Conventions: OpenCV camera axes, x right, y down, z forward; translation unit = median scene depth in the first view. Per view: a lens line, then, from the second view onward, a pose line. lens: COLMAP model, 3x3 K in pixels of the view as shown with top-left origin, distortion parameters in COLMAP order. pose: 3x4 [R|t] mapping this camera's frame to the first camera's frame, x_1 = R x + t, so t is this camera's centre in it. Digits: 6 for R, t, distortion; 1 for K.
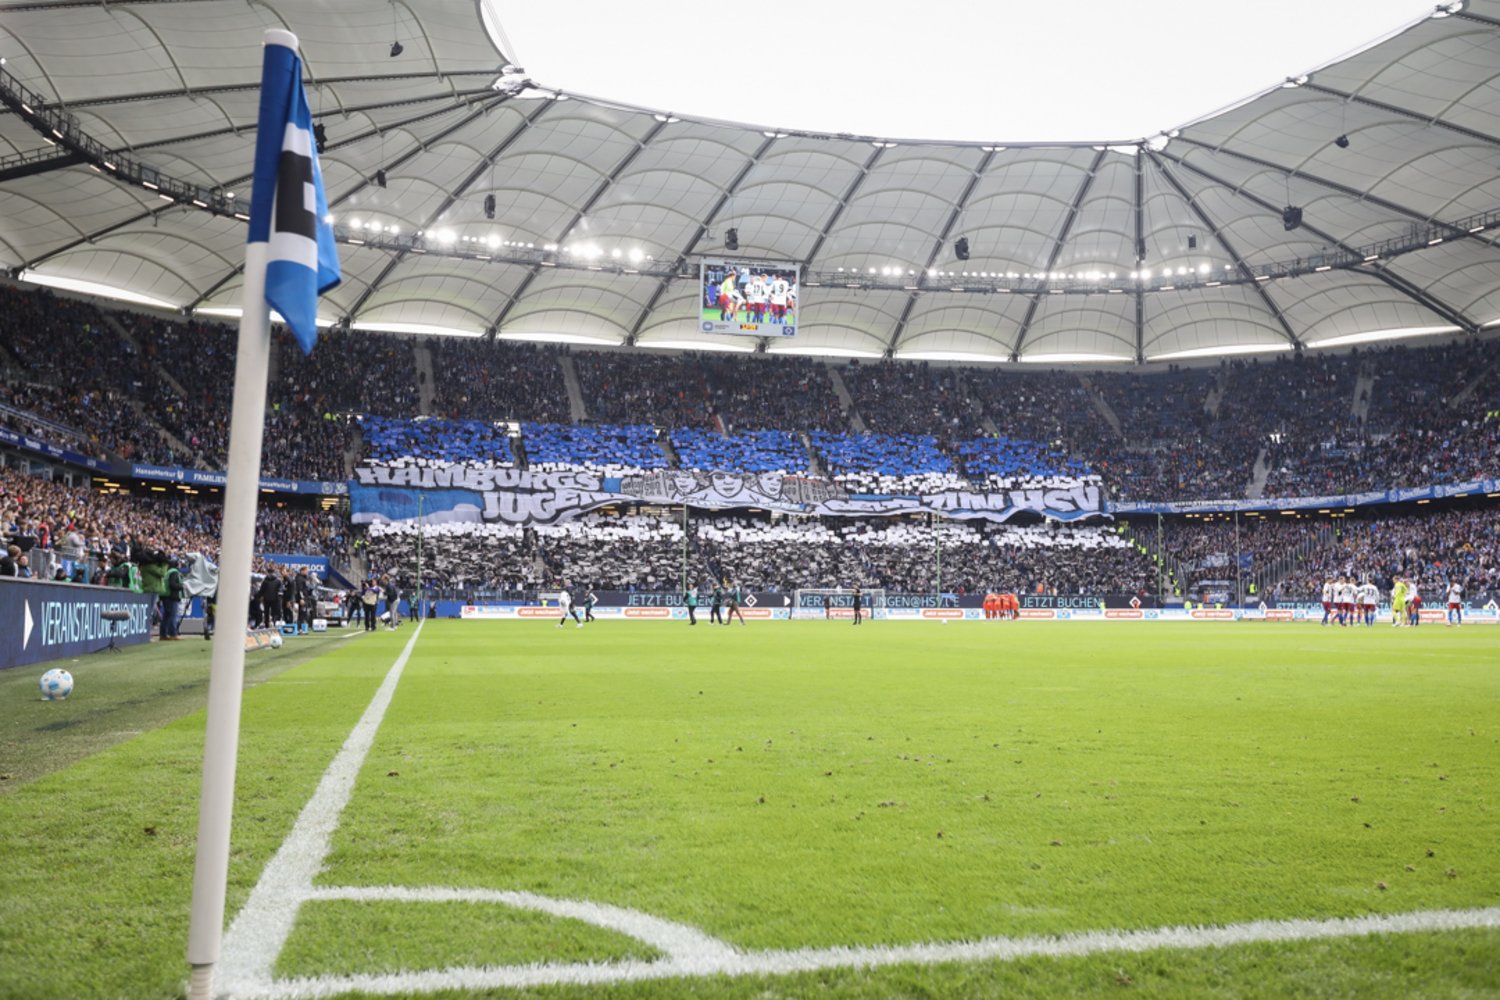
lens RADIAL K [[1332.3, 0, 752.6], [0, 1332.3, 495.0], [0, 0, 1]] dist [0.006625, -0.000205]
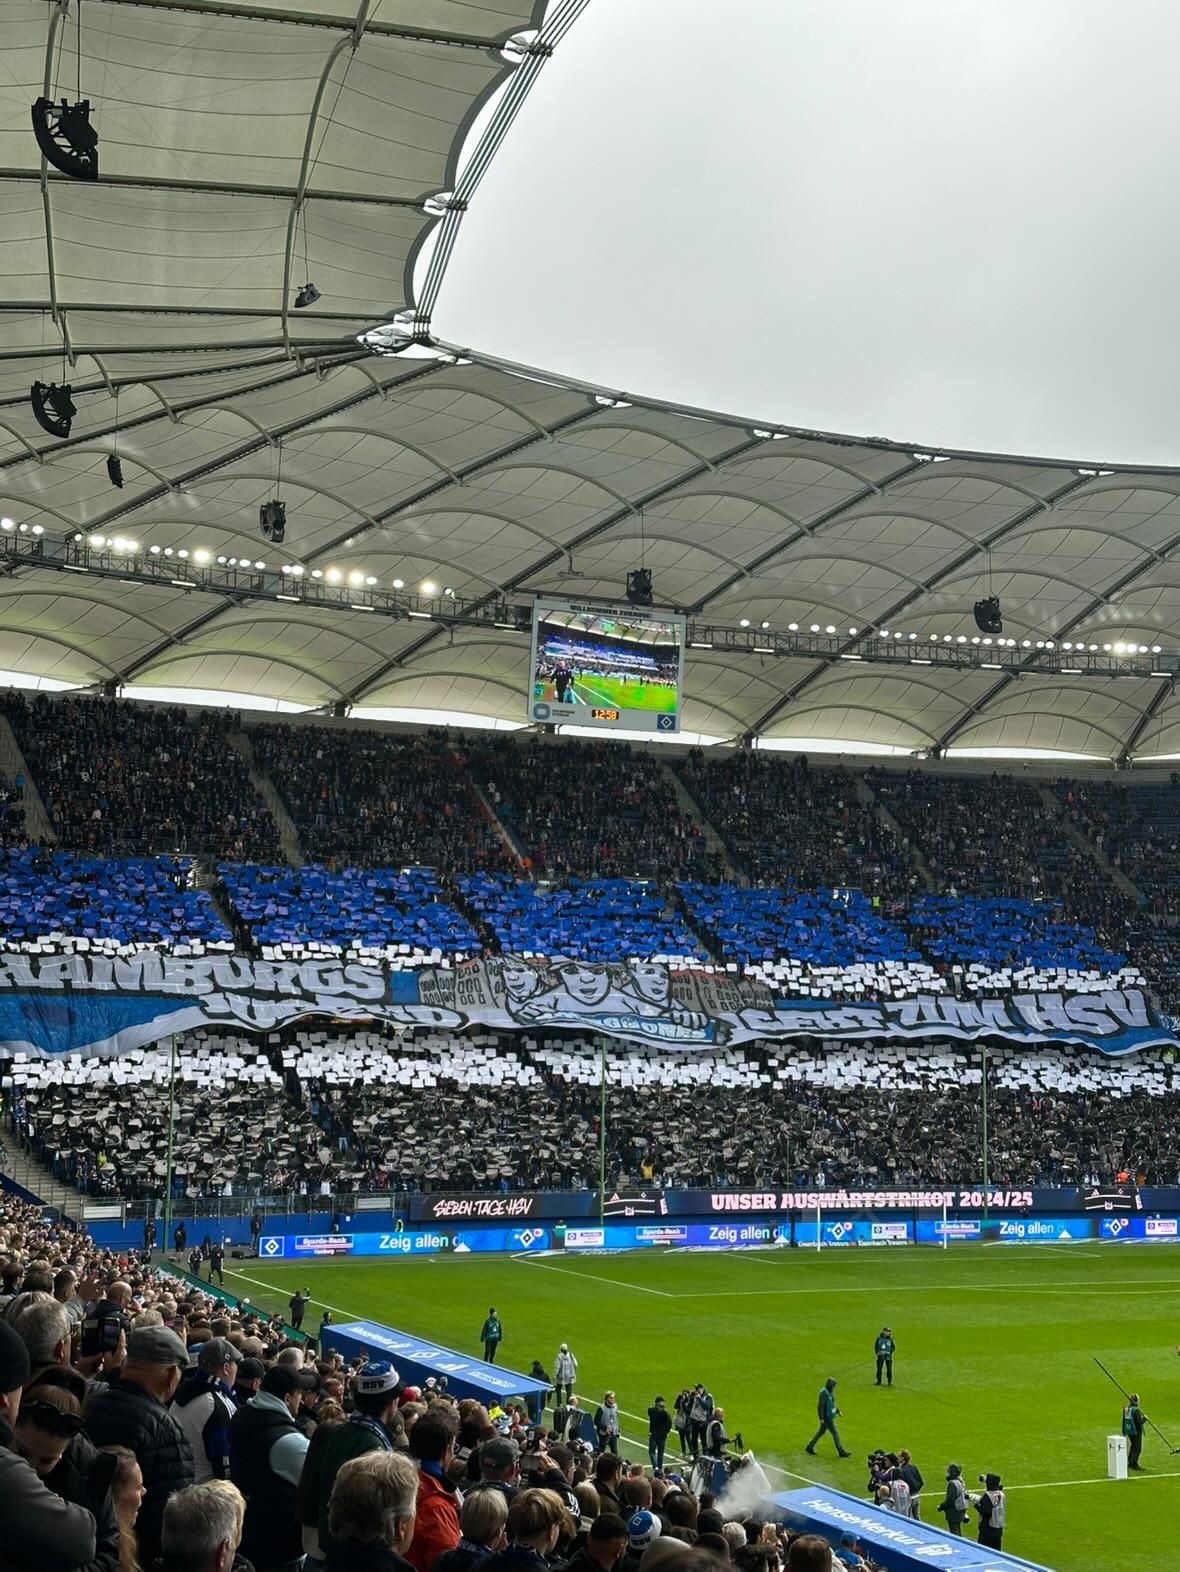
lens RADIAL K [[2164.2, 0, 590.0], [0, 2164.2, 786.0], [0, 0, 1]] dist [0.163021, -0.006149]
pose [[0.981397, 0.033327, 0.189075, -0.203302], [-0.026810, 0.998959, -0.036919, -0.059958], [-0.190108, 0.031163, 0.981268, 0.042491]]
